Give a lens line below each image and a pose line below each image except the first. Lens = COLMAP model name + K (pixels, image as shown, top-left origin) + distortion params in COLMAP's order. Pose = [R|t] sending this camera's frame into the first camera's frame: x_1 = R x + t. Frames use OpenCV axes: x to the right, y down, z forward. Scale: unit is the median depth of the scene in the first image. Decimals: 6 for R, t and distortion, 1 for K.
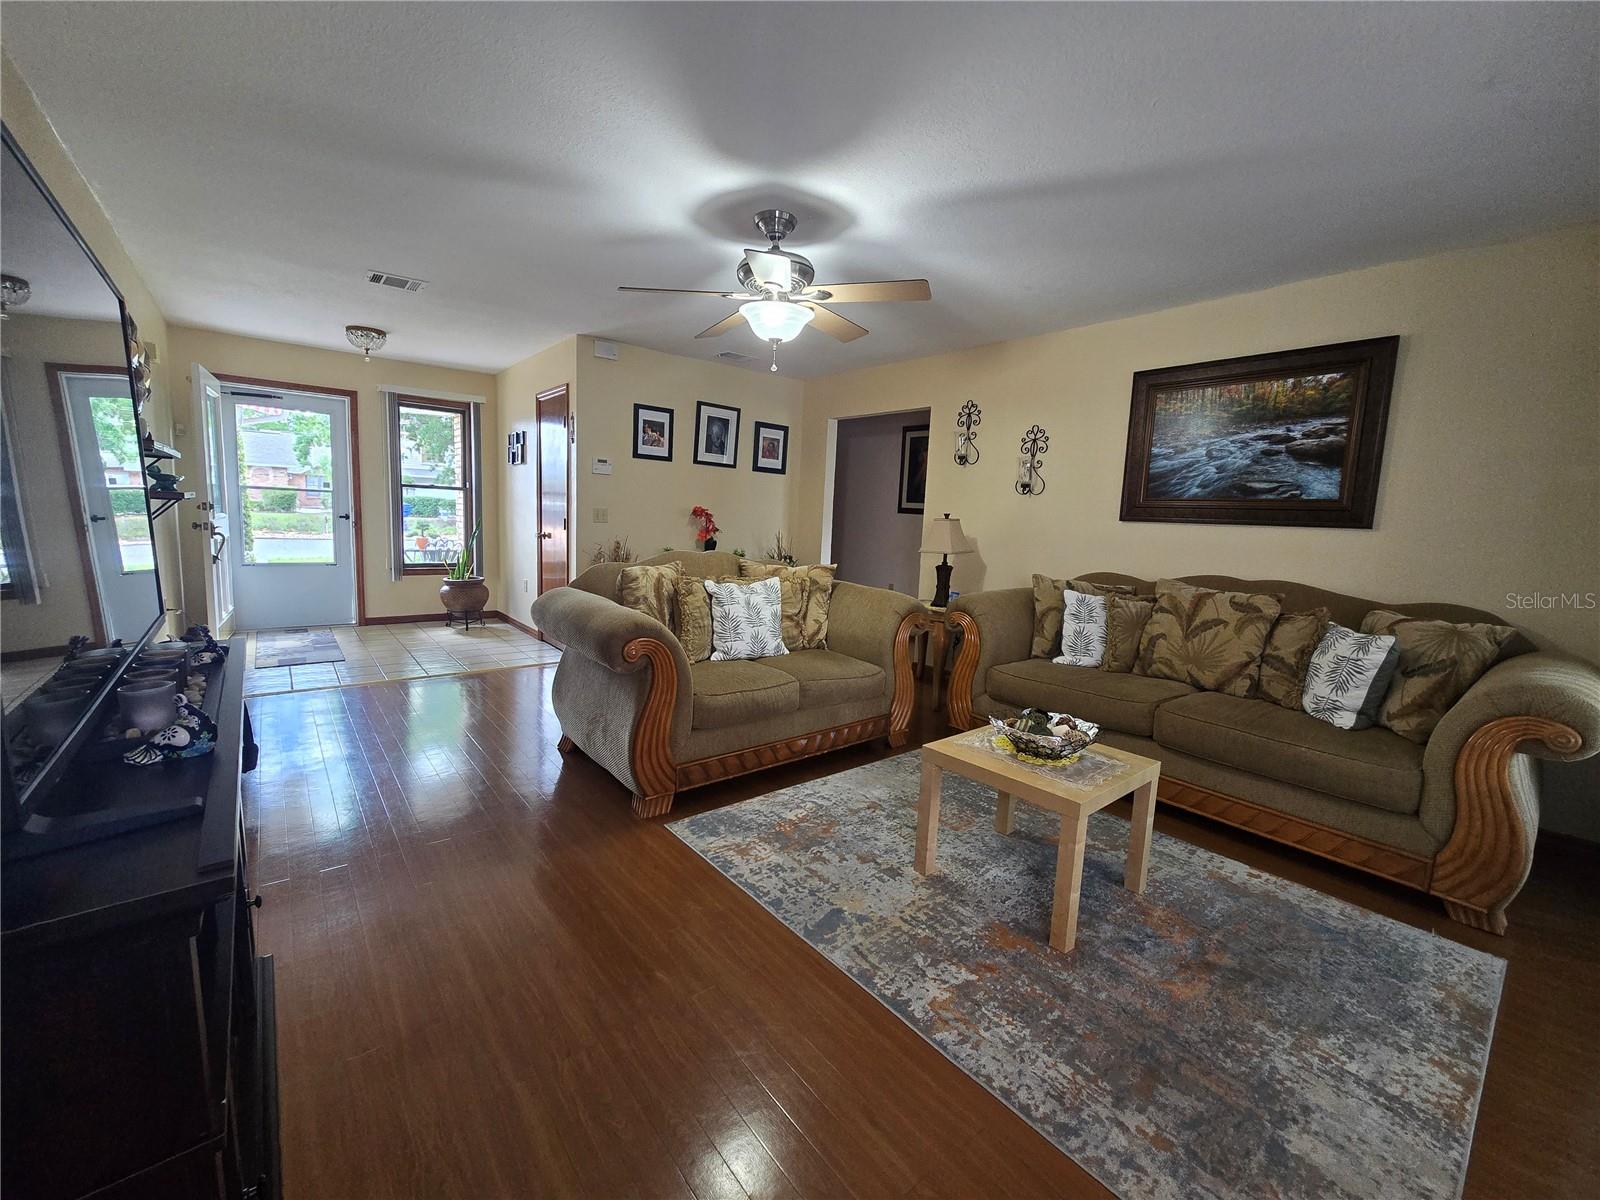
lens RADIAL K [[656.7, 0, 798.2], [0, 656.7, 597.6], [0, 0, 1]] dist [-0.004254, -0.000061]
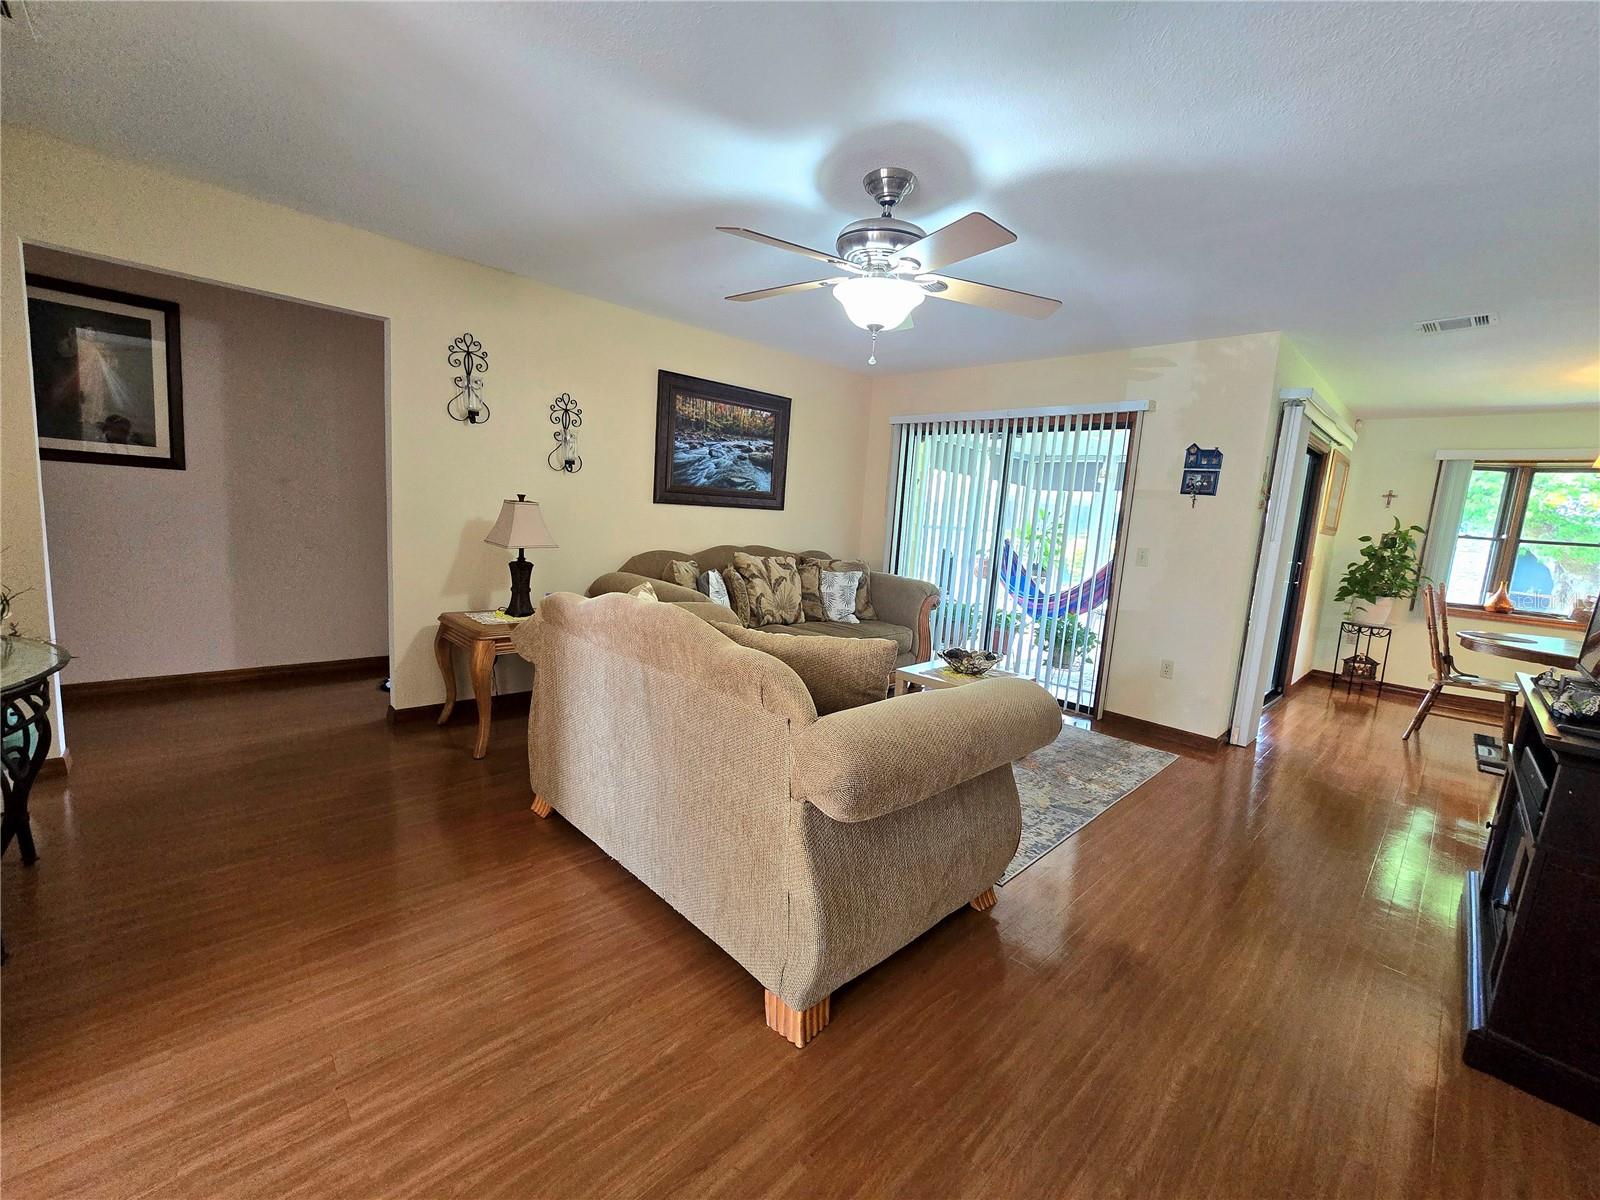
lens RADIAL K [[656.7, 0, 801.0], [0, 656.7, 596.2], [0, 0, 1]] dist [-0.004254, -0.000061]
pose [[-0.089514, -0.183971, 0.978847, -0.735587], [0.050536, 0.980688, 0.188938, -0.179875], [-0.994703, 0.066379, -0.078488, 0.957990]]
